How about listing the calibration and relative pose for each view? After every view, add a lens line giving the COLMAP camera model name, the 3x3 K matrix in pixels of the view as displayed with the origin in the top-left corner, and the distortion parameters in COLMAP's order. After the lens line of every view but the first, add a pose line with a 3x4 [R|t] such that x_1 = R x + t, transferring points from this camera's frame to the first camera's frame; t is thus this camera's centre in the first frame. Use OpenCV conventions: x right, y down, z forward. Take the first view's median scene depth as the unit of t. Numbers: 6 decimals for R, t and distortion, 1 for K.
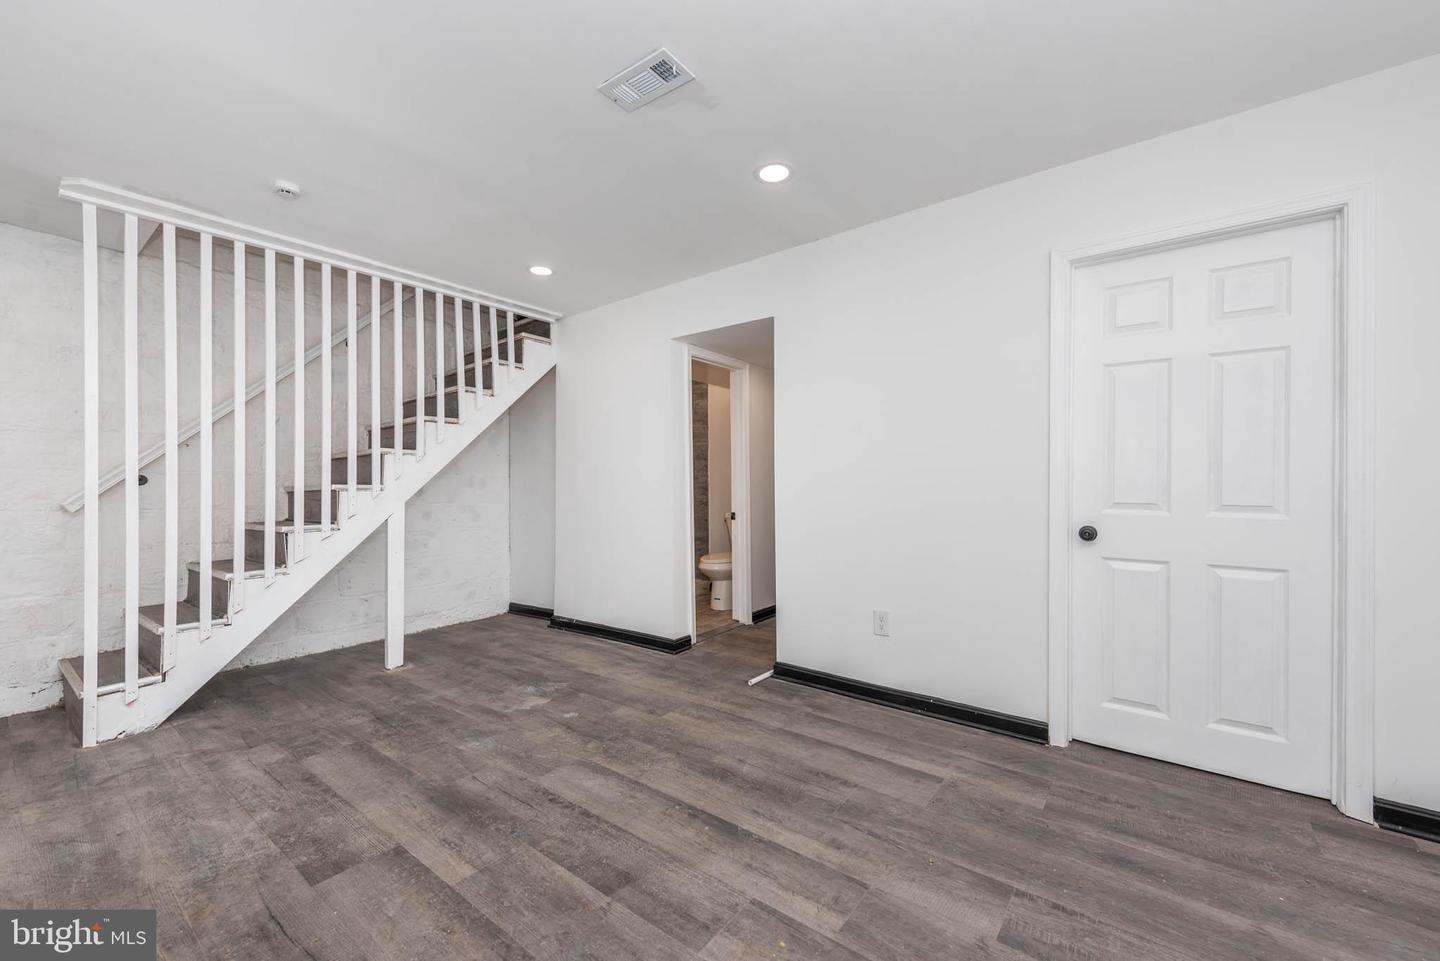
lens RADIAL K [[578.2, 0, 717.7], [0, 578.2, 499.6], [0, 0, 1]] dist [0.008131, -0.000010]
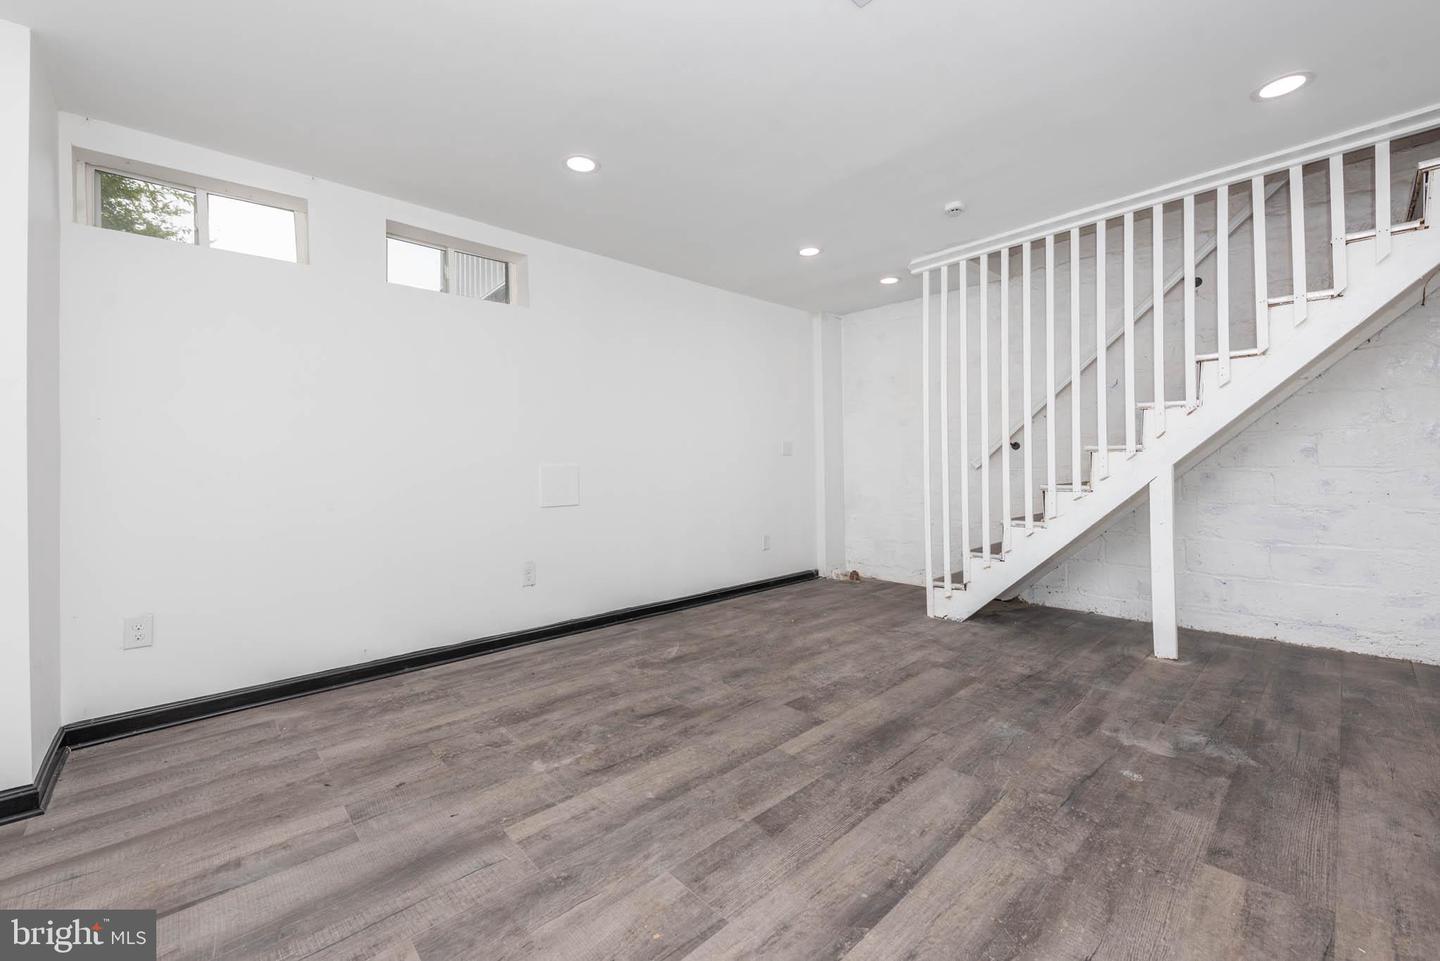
lens RADIAL K [[581.3, 0, 720.0], [0, 581.3, 480.5], [0, 0, 1]] dist [0.015029, -0.000081]
pose [[-0.169887, 0.037334, -0.984756, 0.530427], [-0.003342, 0.999255, 0.038461, -0.003762], [0.985458, 0.009825, -0.169636, 0.665286]]
